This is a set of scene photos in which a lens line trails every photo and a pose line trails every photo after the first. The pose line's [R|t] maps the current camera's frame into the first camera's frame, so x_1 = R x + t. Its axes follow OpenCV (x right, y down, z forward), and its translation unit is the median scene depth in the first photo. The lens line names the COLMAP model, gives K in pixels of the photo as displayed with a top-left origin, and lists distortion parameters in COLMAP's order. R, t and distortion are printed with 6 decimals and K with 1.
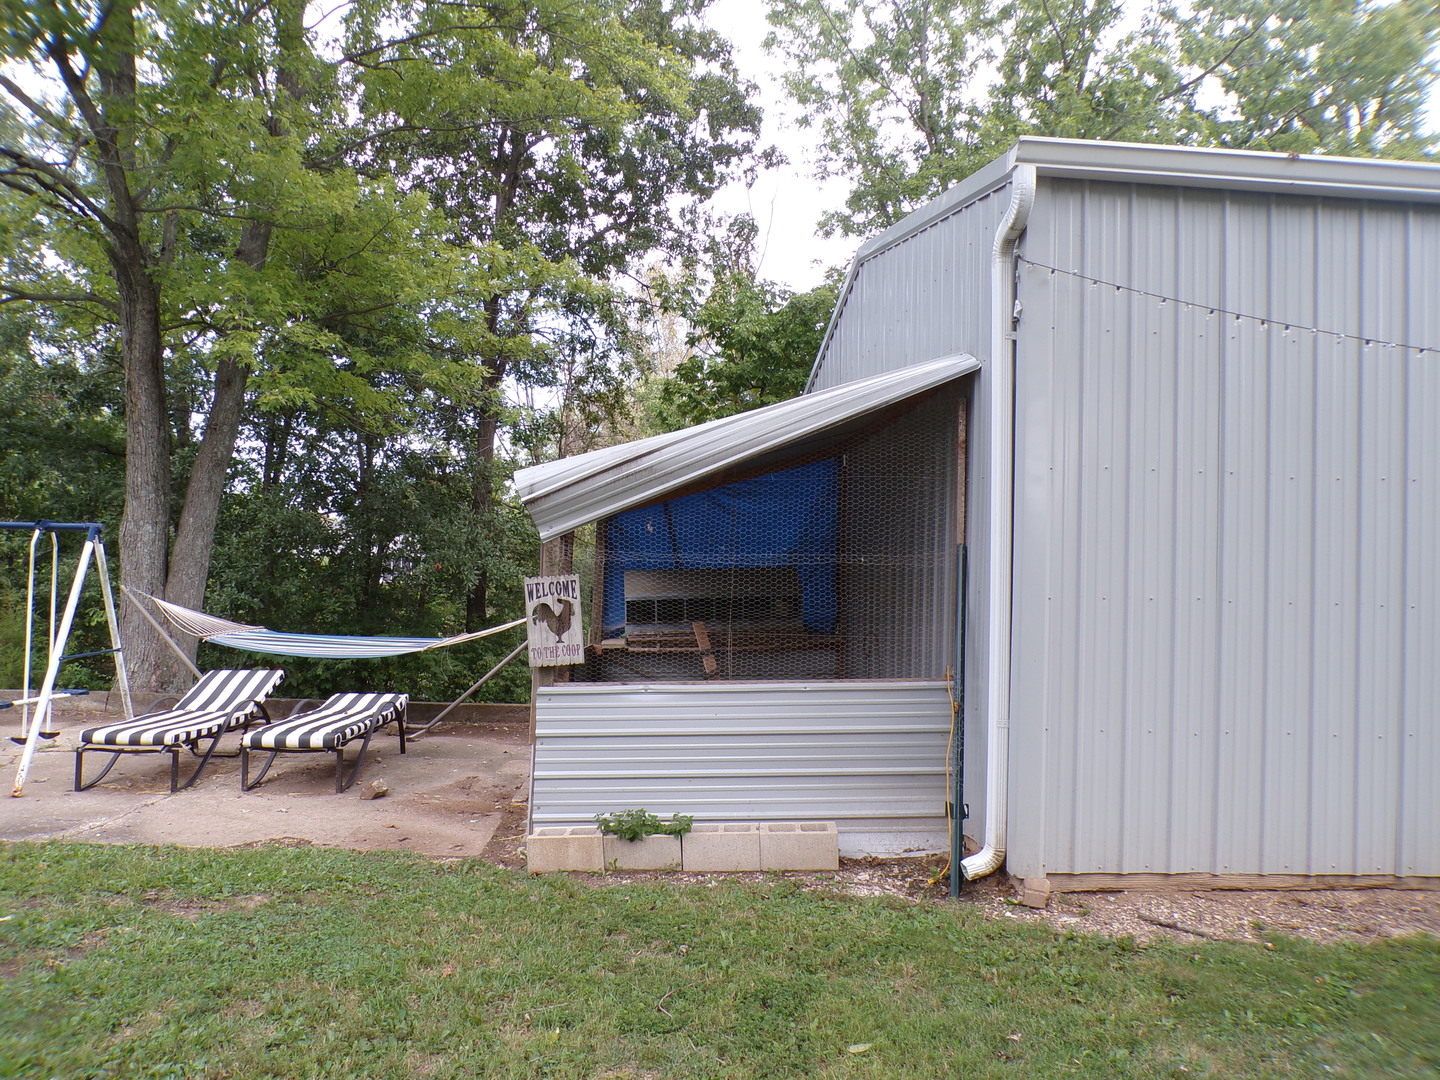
lens RADIAL K [[1006.4, 0, 720.0], [0, 1006.4, 540.0], [0, 0, 1]] dist [-0.023753, -0.000586]
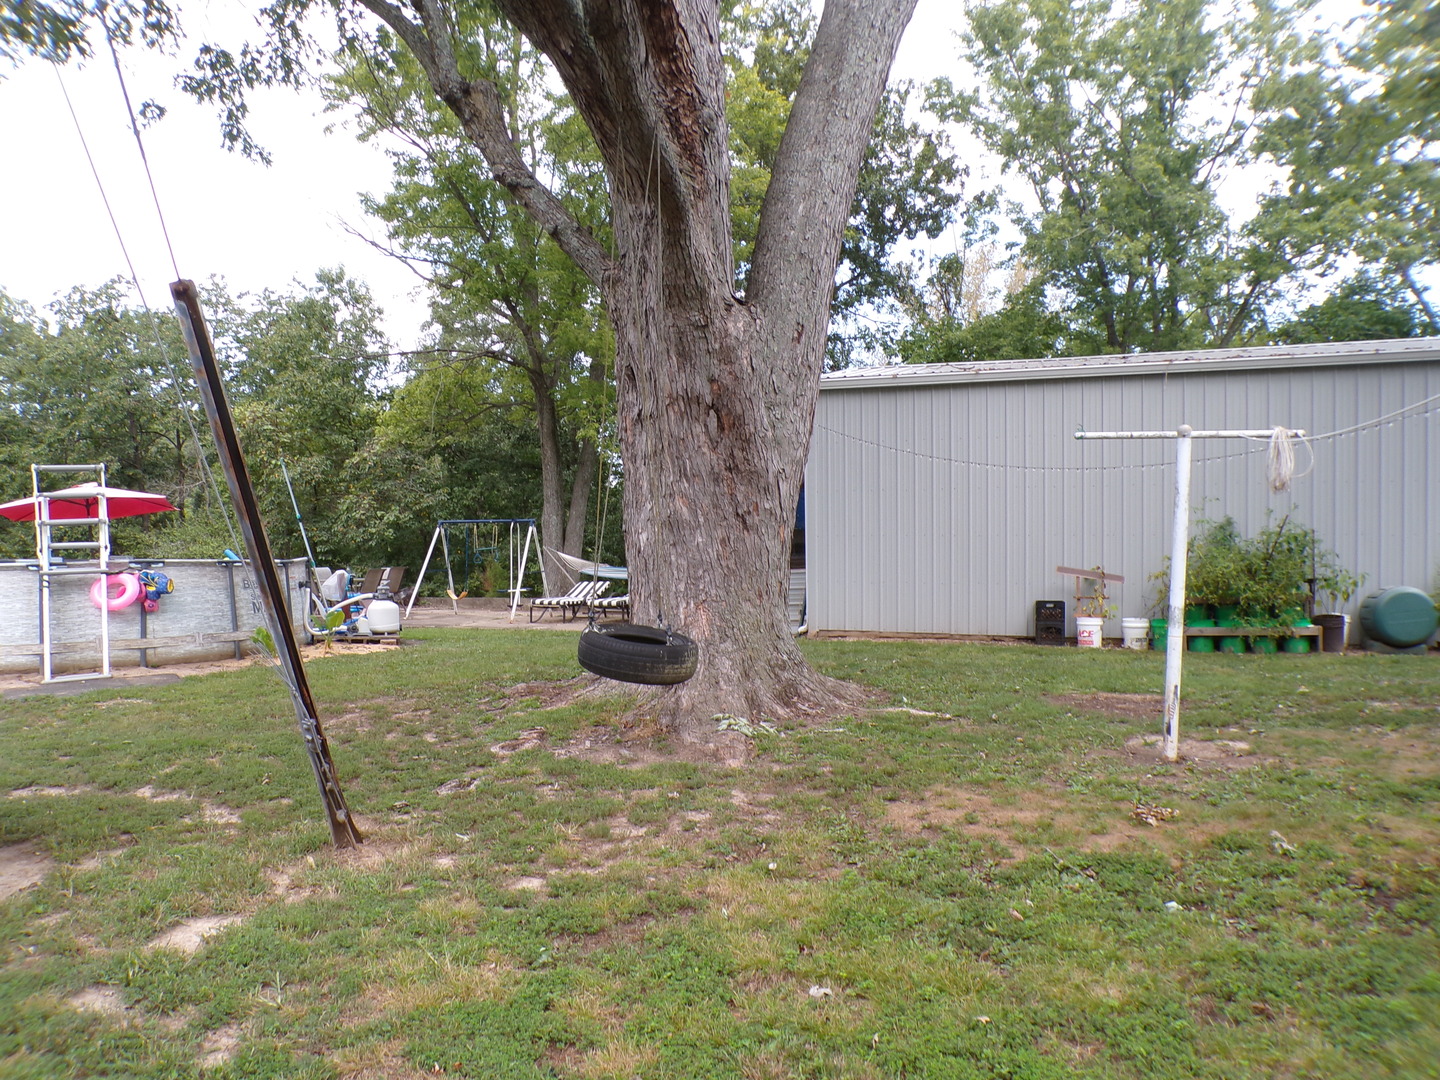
lens RADIAL K [[978.7, 0, 720.0], [0, 978.7, 540.0], [0, 0, 1]] dist [-0.024511, 0.000451]
pose [[0.933769, -0.027839, -0.356793, 0.558973], [0.040921, 0.998736, 0.029170, -0.014611], [0.355530, -0.041839, 0.933728, -0.916409]]
